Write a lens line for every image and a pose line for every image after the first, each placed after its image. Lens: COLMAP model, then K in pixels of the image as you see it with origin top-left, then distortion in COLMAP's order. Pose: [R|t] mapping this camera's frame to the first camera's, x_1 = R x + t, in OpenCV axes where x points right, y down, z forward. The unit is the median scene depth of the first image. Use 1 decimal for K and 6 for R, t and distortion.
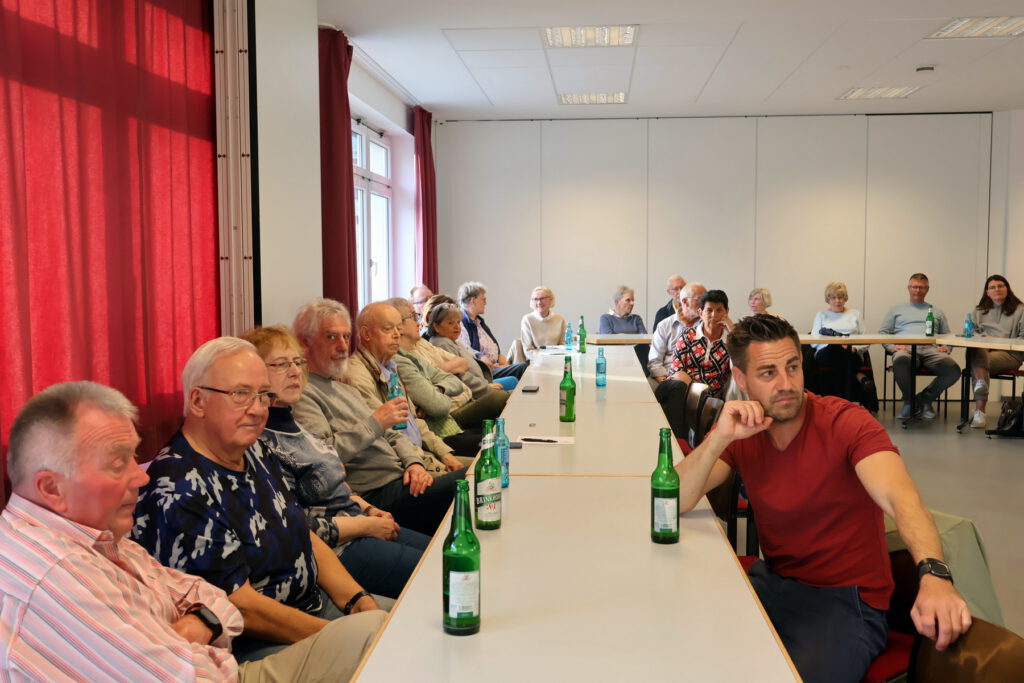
lens RADIAL K [[1064.9, 0, 512.0], [0, 1064.9, 341.5], [0, 0, 1]] dist [-0.011303, -0.005419]
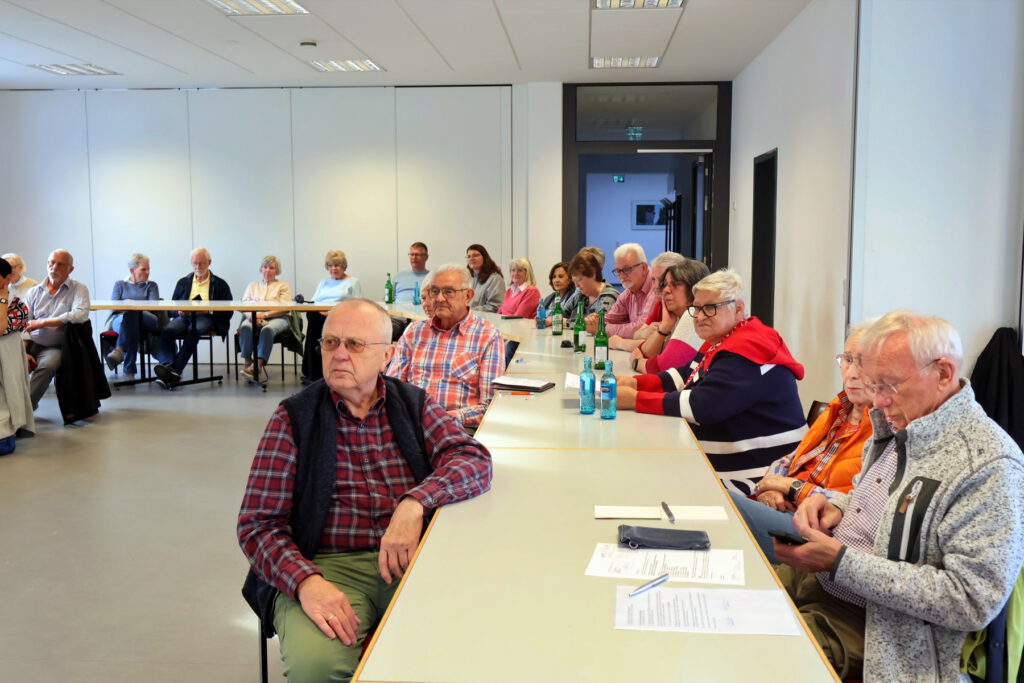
lens RADIAL K [[1064.9, 0, 512.0], [0, 1064.9, 341.5], [0, 0, 1]] dist [-0.011303, -0.005419]
pose [[0.999790, 0.003163, 0.020228, 0.432796], [-0.003796, 0.999503, 0.031307, -0.000445], [-0.020119, -0.031377, 0.999305, -0.036707]]
